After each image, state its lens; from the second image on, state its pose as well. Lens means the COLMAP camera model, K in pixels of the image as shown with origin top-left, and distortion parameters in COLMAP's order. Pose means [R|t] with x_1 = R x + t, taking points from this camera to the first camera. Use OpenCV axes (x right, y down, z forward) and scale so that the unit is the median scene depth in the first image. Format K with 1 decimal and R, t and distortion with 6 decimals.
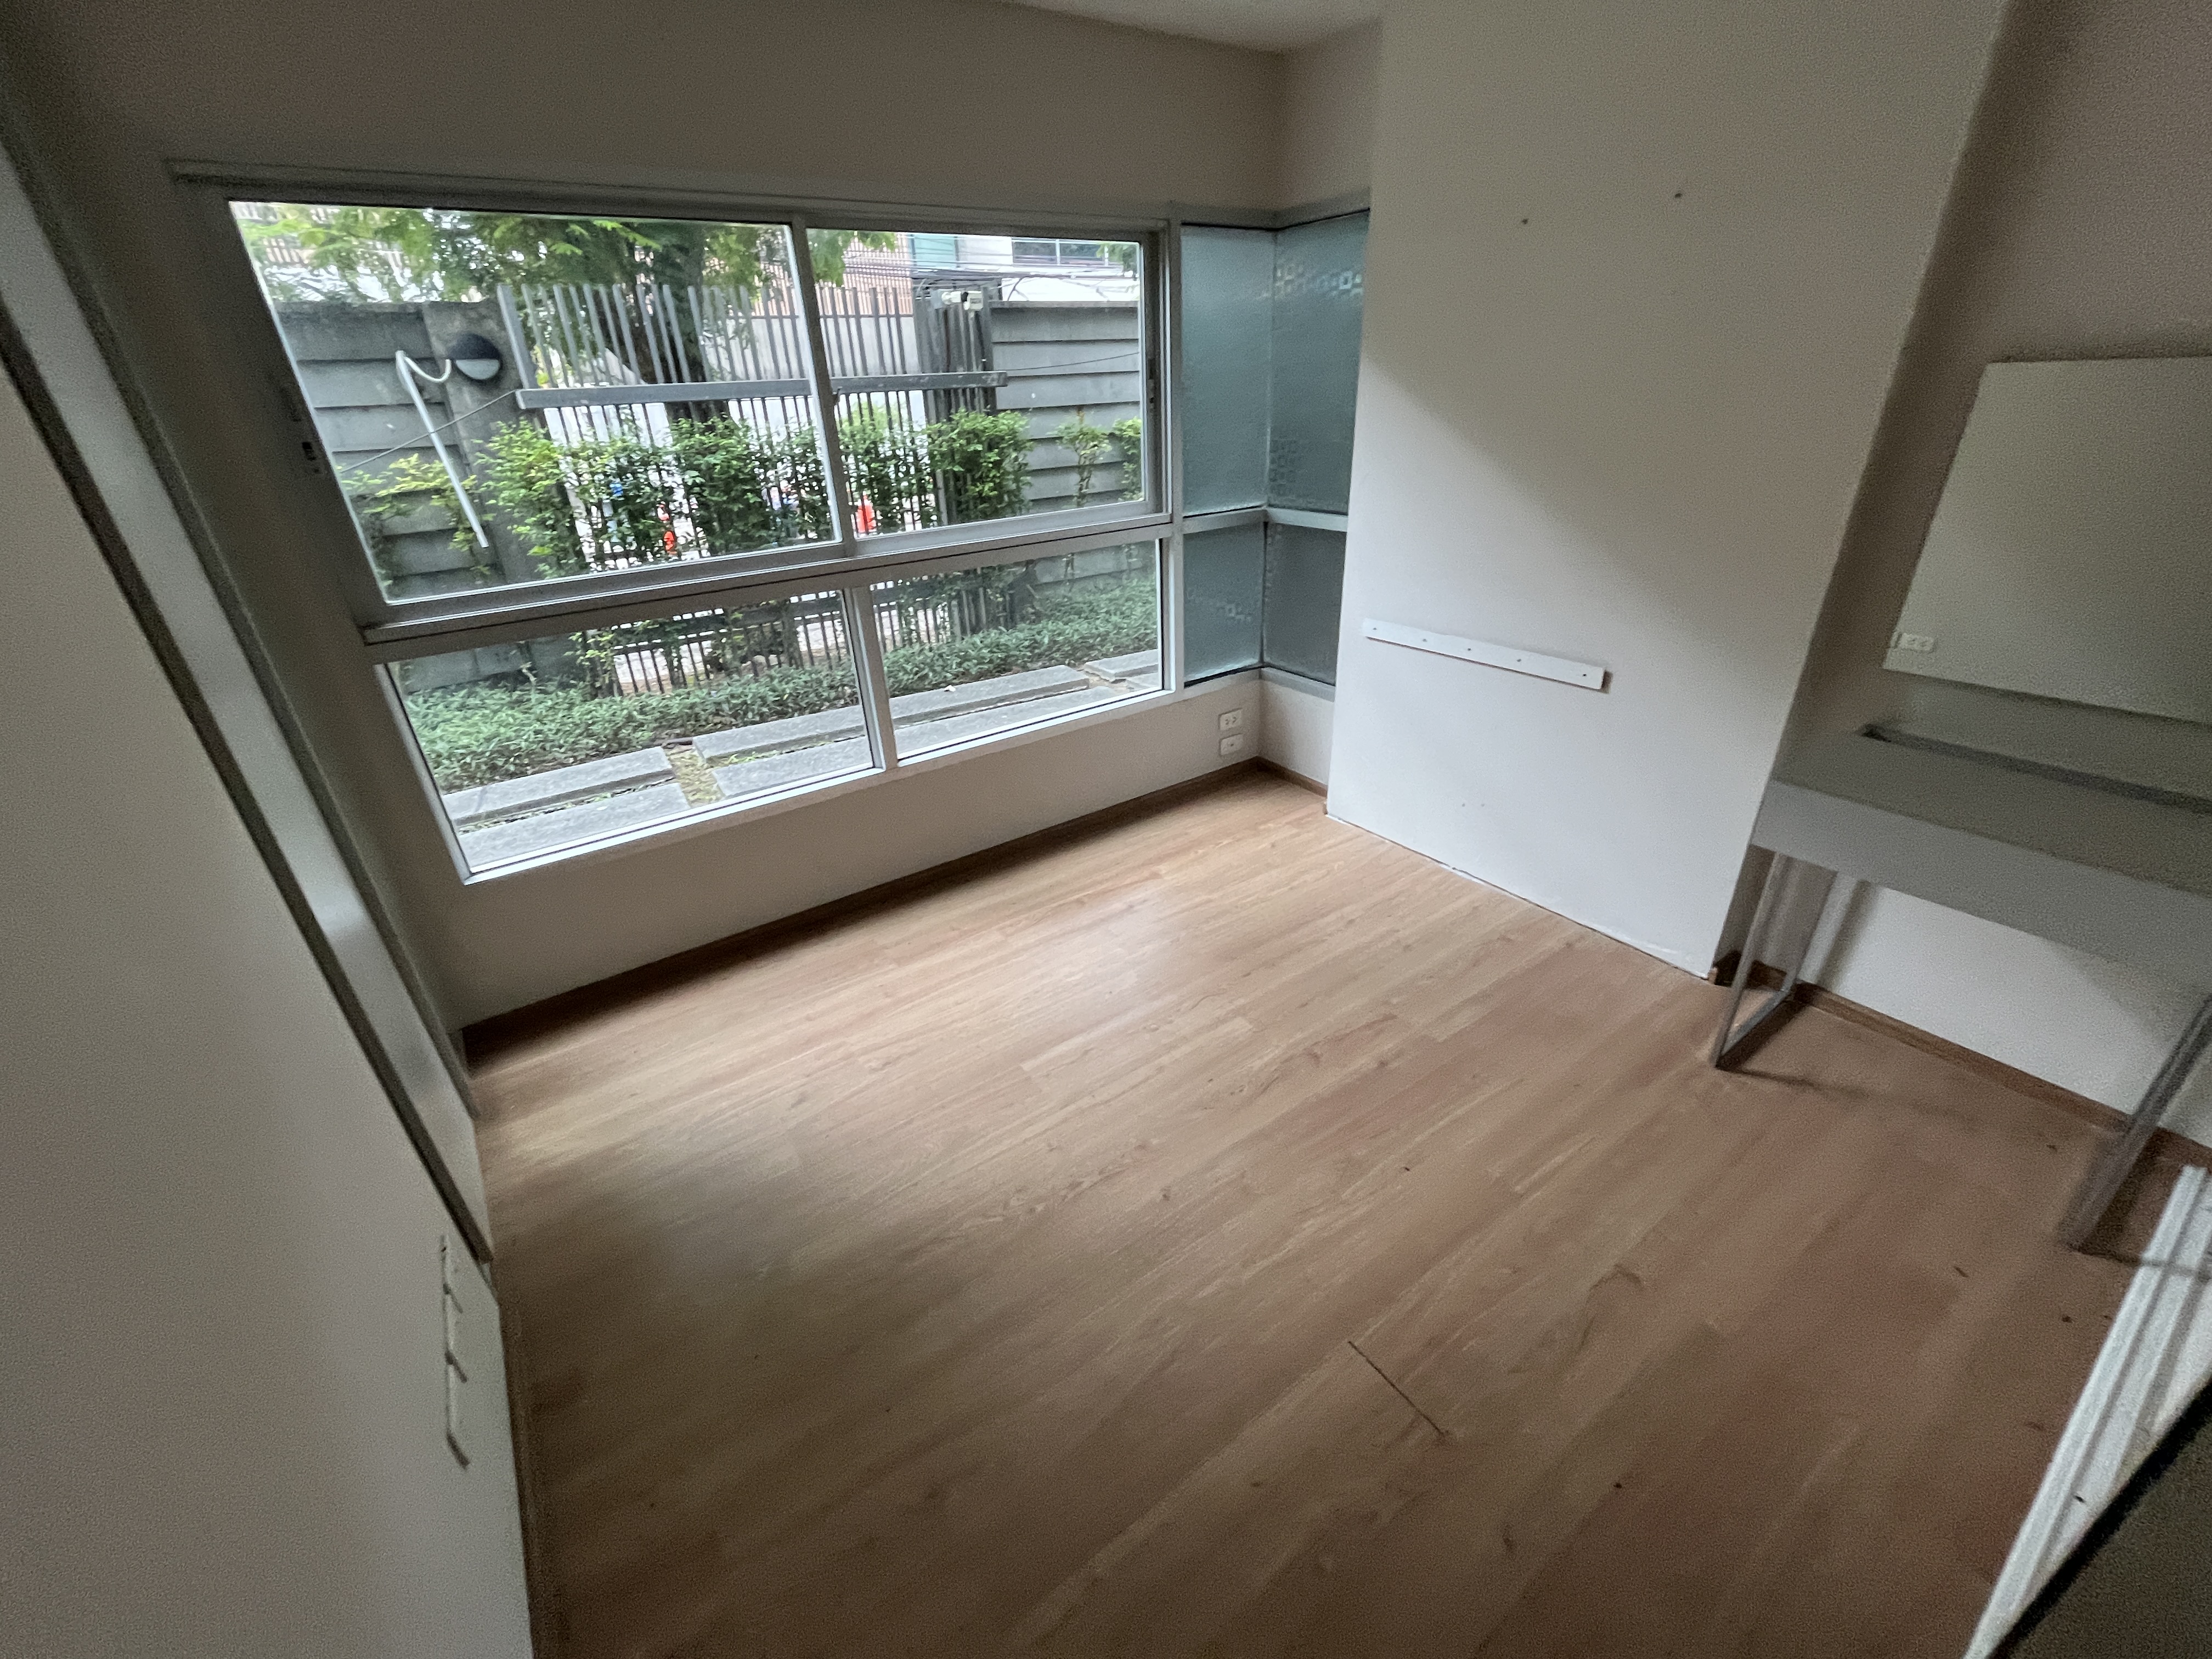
lens RADIAL K [[896.2, 0, 1106.0], [0, 896.2, 829.5], [0, 0, 1]] dist [0.000112, -0.000021]
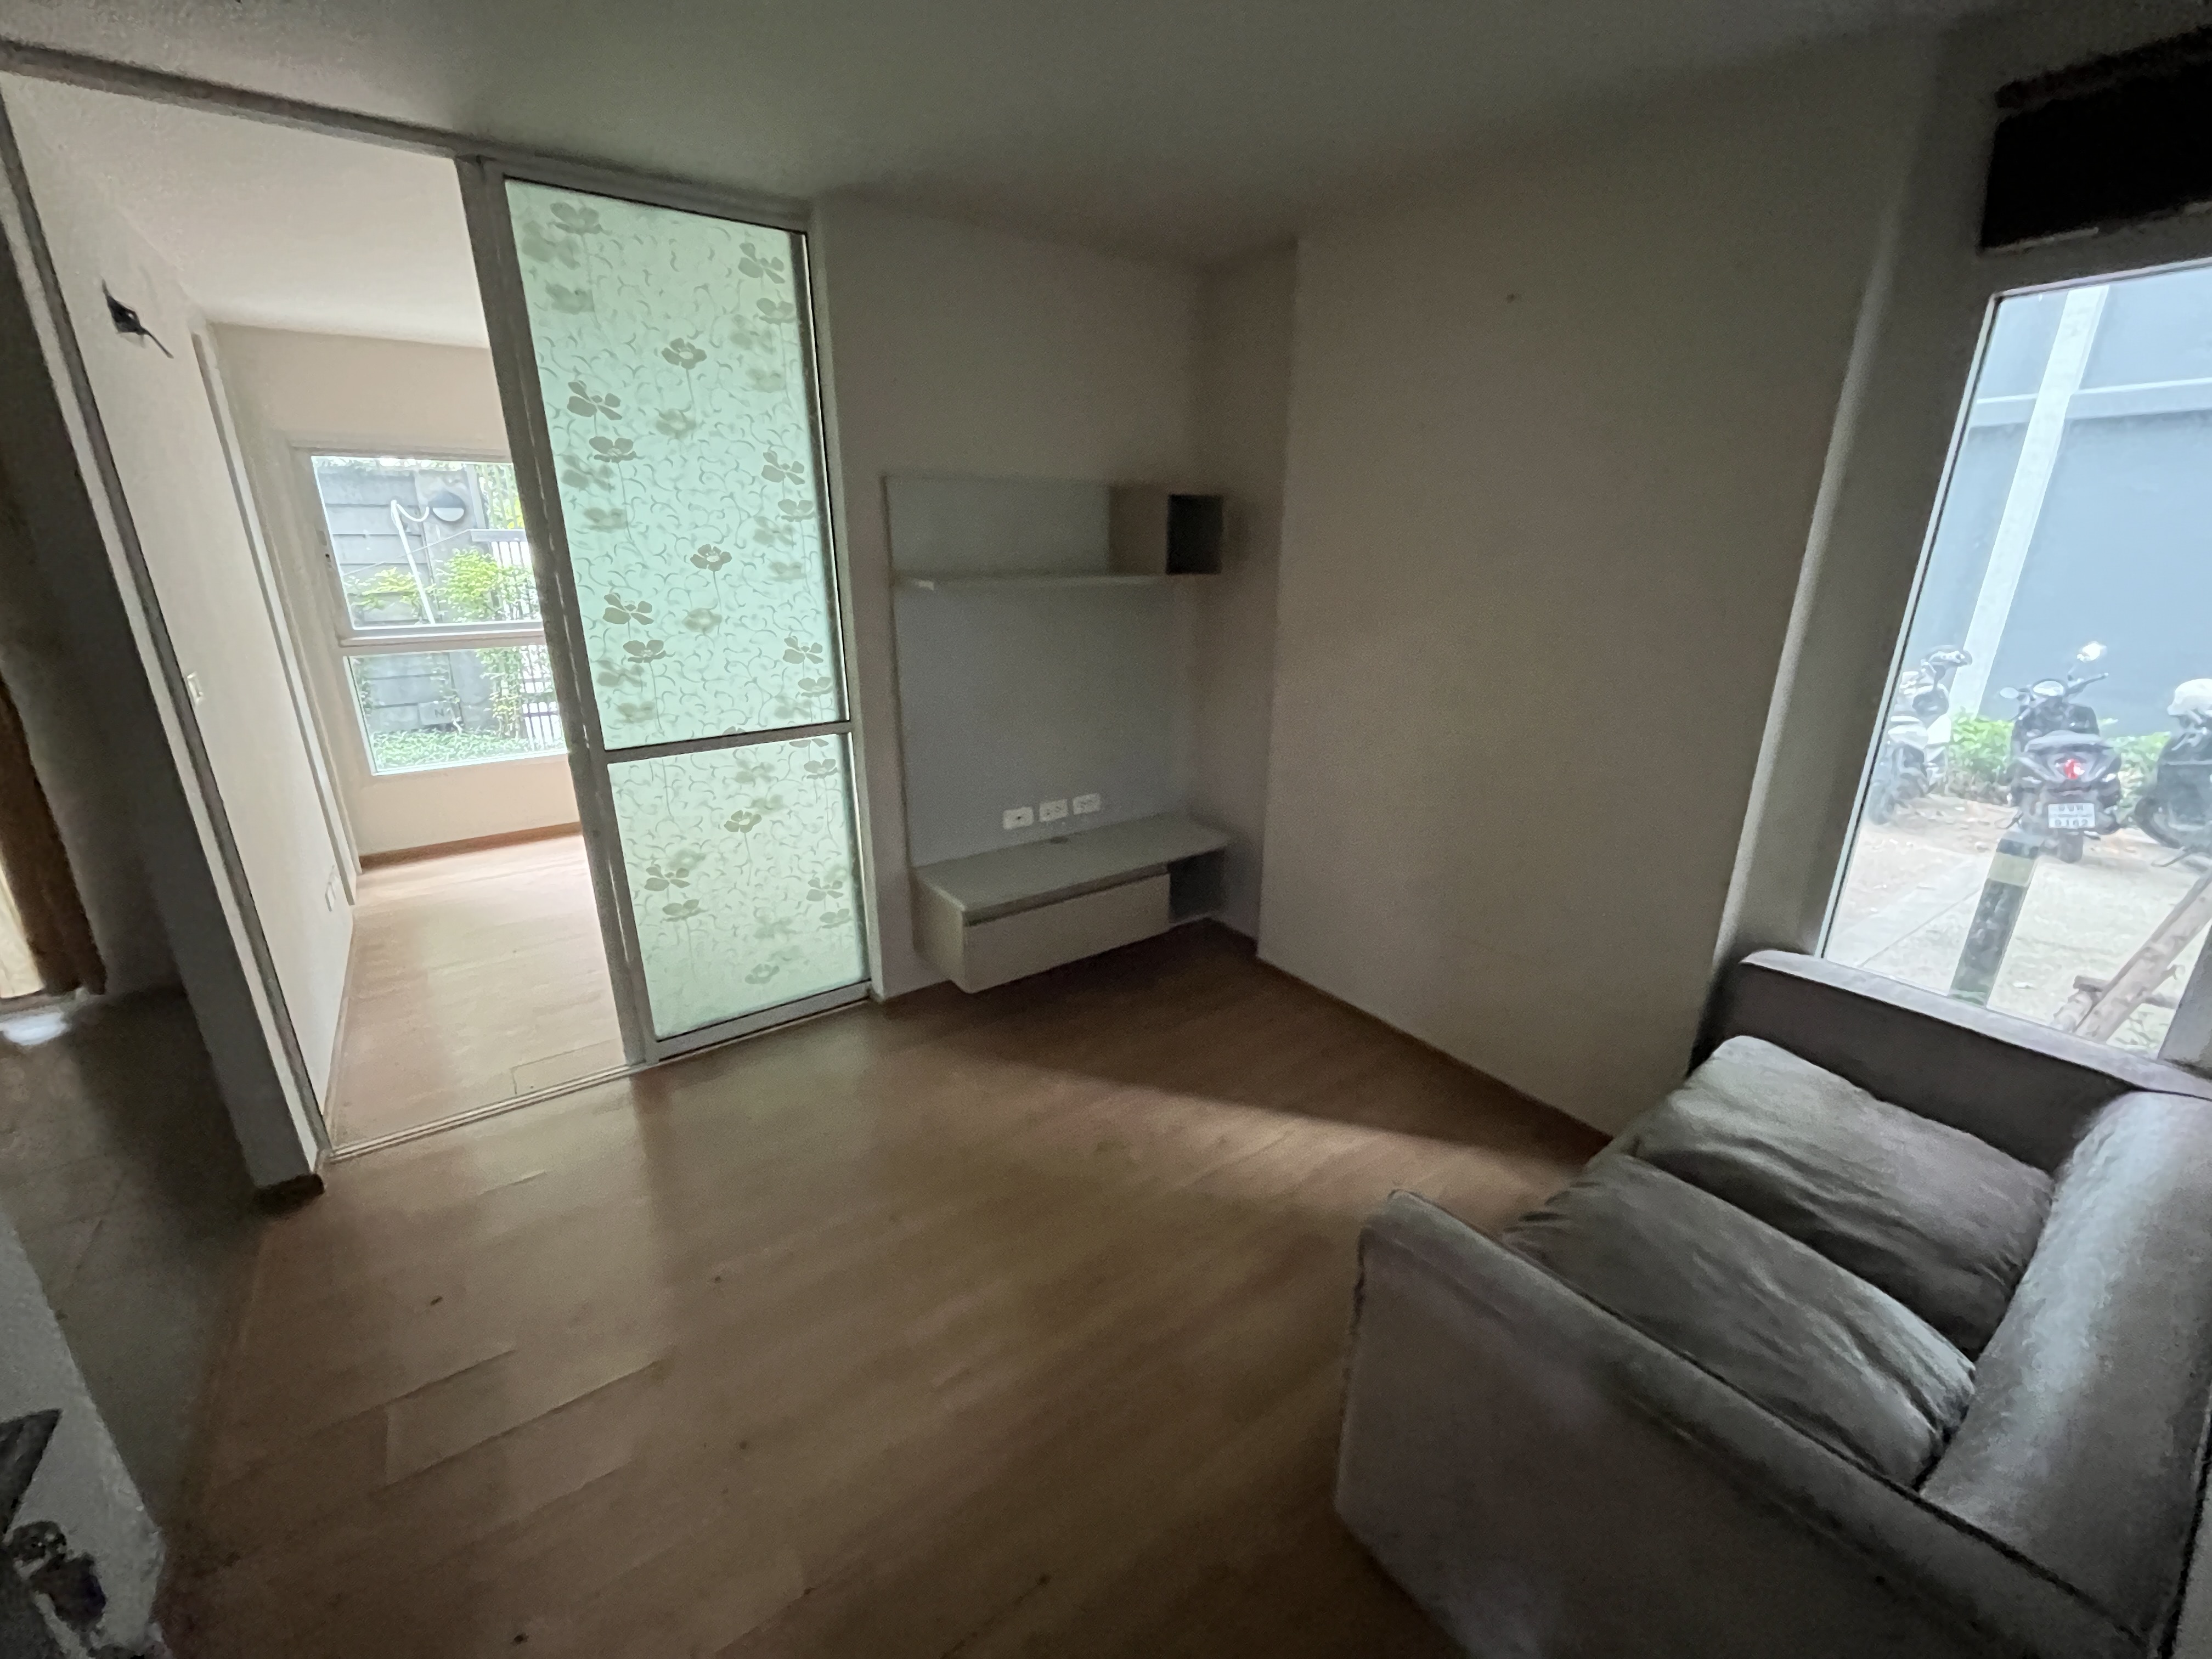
lens RADIAL K [[896.2, 0, 1106.0], [0, 896.2, 829.5], [0, 0, 1]] dist [0.000112, -0.000021]
pose [[0.998786, 0.038051, 0.031271, 0.337777], [-0.032891, 0.987900, -0.151565, 0.175247], [-0.036659, 0.150352, 0.987953, -0.395632]]
